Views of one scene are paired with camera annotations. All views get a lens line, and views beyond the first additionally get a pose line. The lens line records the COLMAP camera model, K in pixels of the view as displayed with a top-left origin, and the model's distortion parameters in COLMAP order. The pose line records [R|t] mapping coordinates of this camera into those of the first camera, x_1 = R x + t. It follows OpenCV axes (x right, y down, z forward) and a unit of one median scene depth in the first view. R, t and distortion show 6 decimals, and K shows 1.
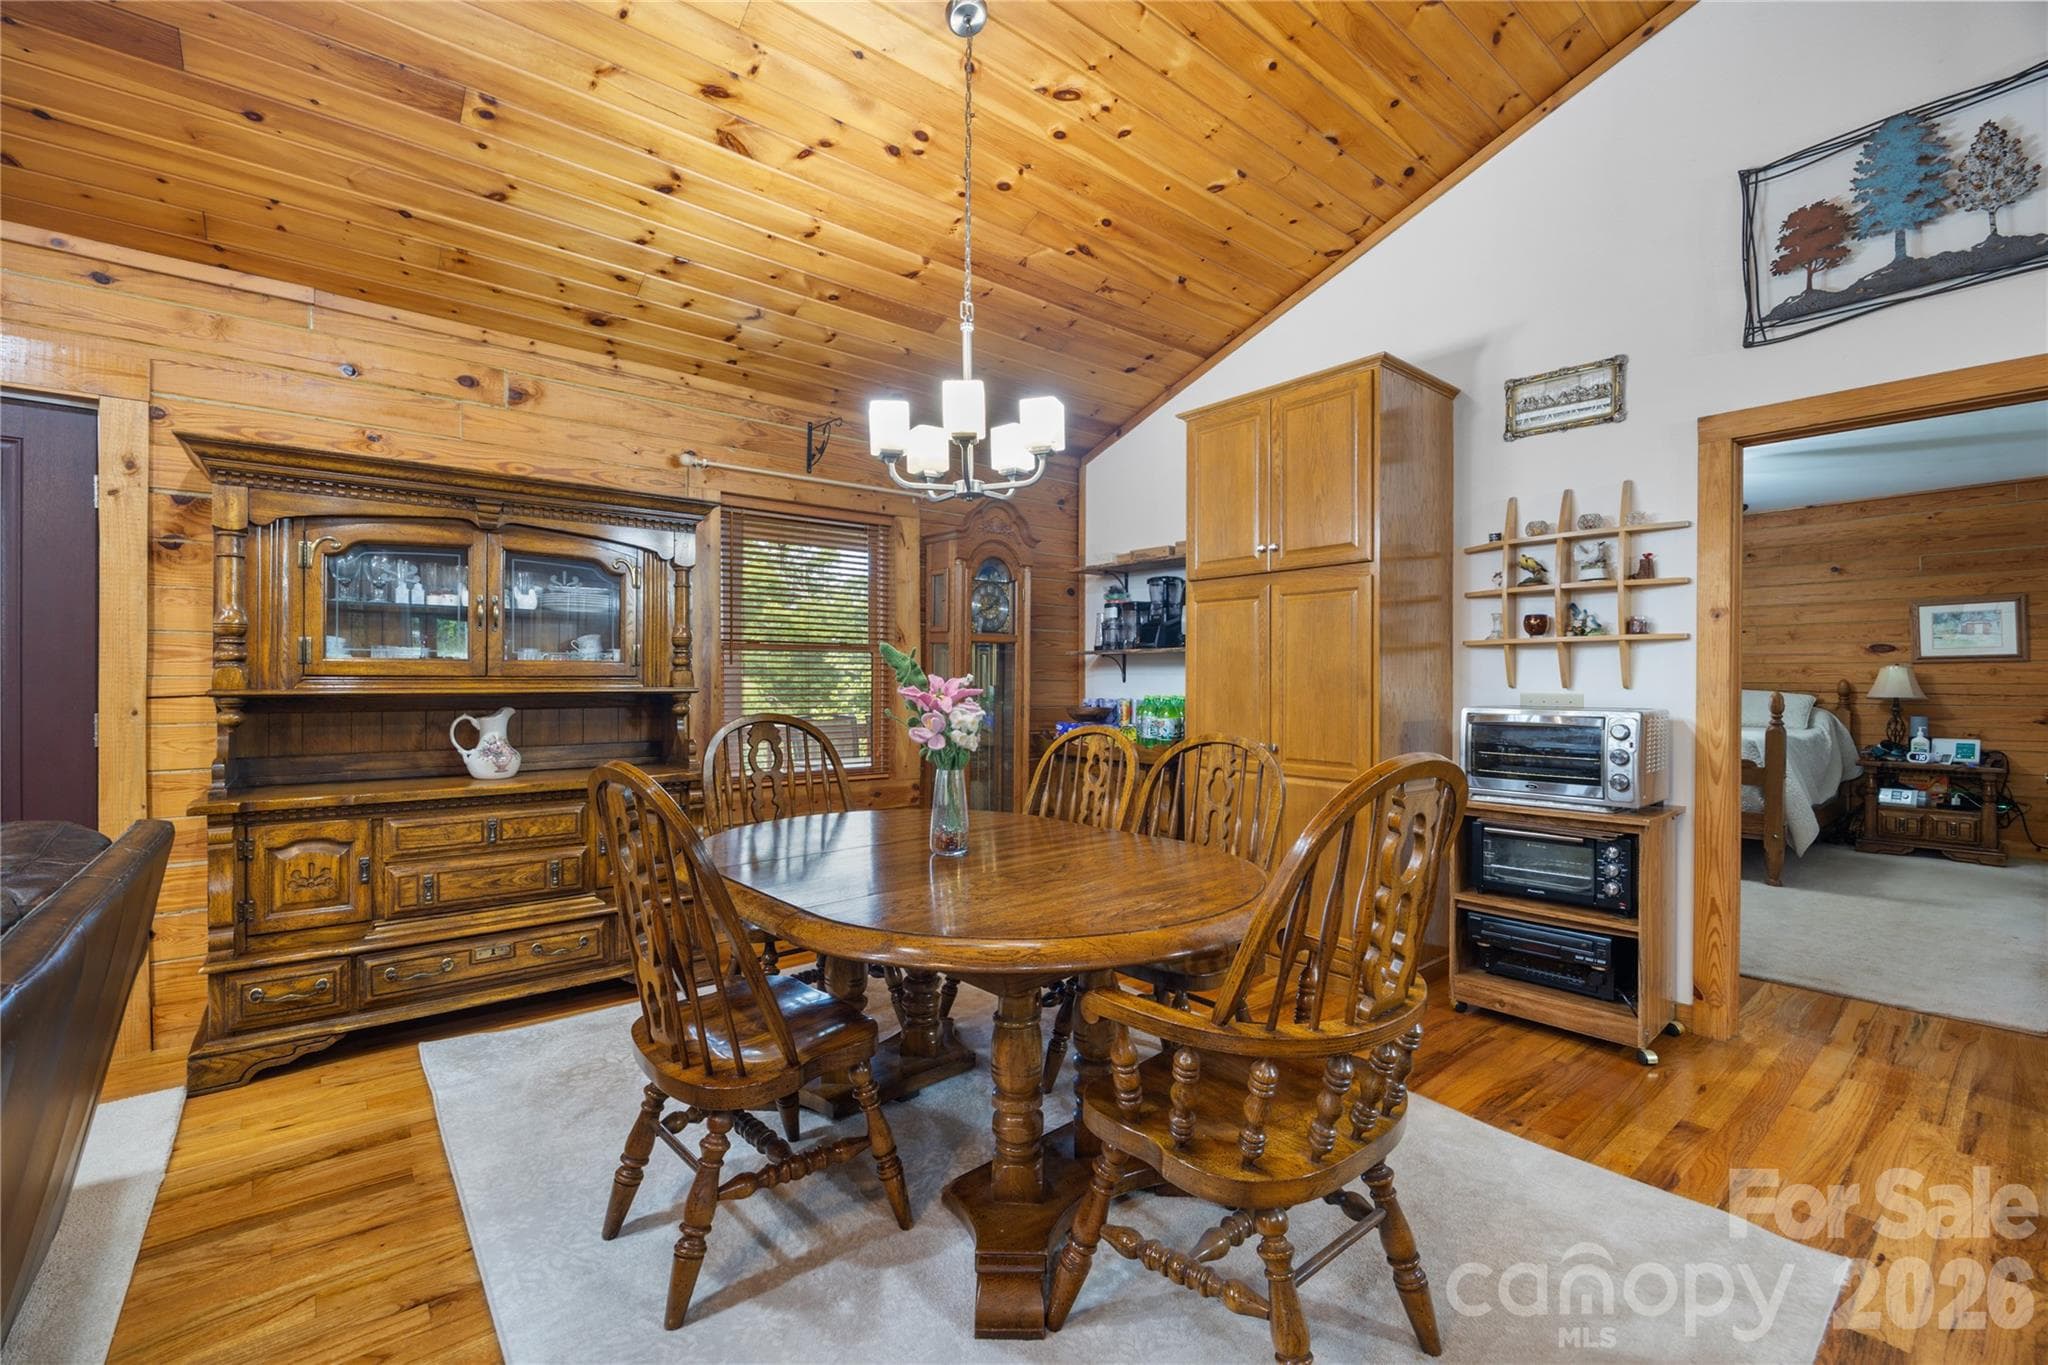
lens RADIAL K [[937.5, 0, 1023.7], [0, 937.5, 681.3], [0, 0, 1]] dist [-0.001695, 0.000172]
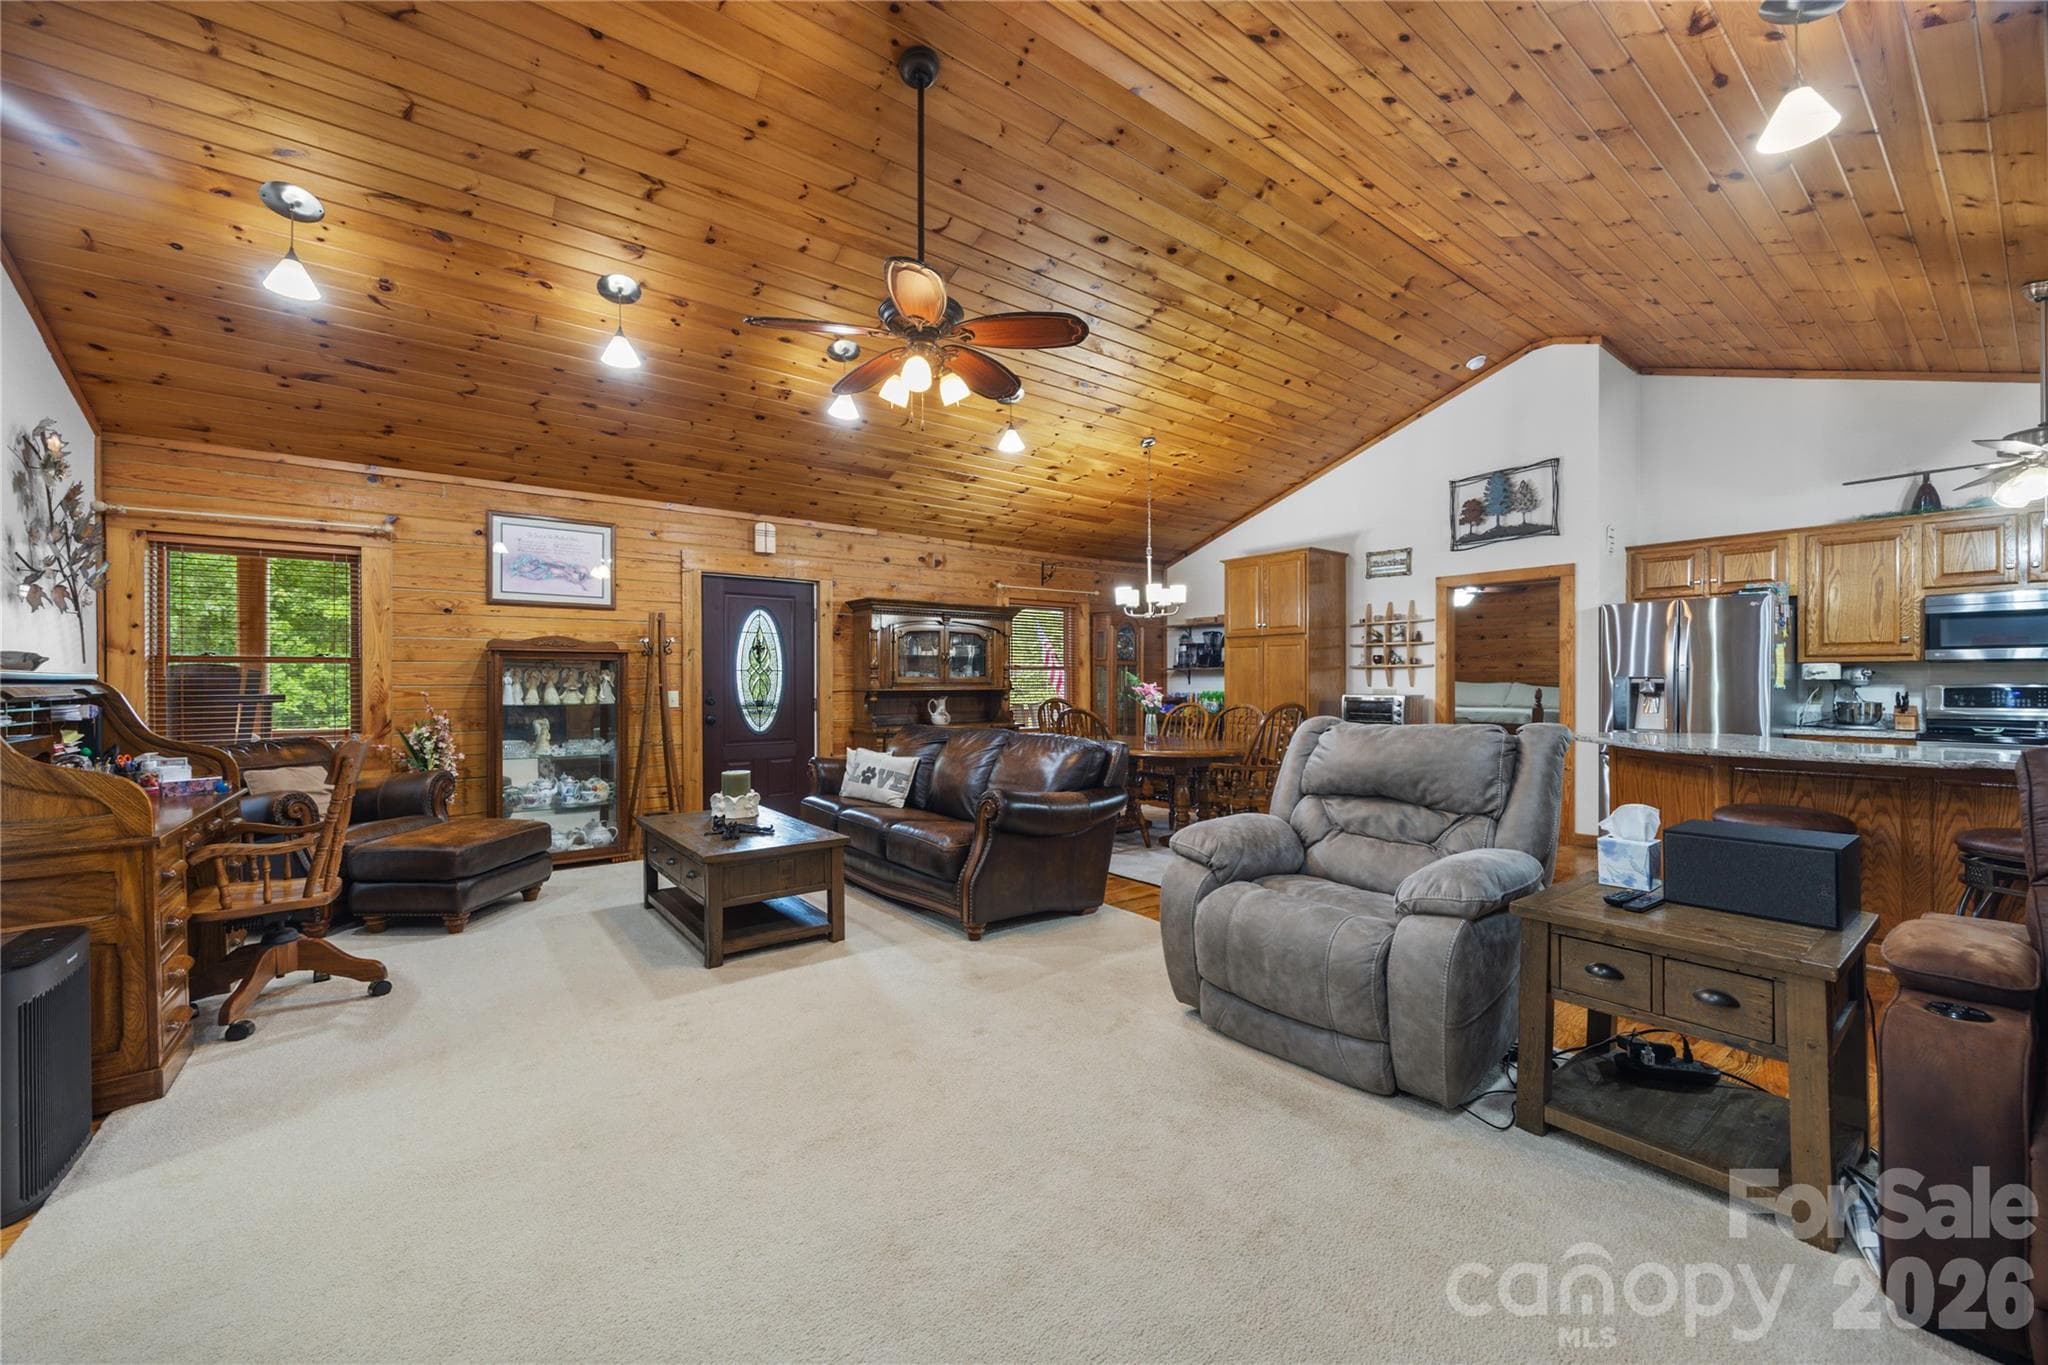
lens RADIAL K [[807.3, 0, 1027.0], [0, 807.3, 685.4], [0, 0, 1]] dist [0.000536, -0.000007]
pose [[0.998941, -0.003592, -0.045862, -0.233448], [0.003747, 0.999988, 0.003295, -0.004993], [0.045850, -0.003464, 0.998942, -1.044567]]
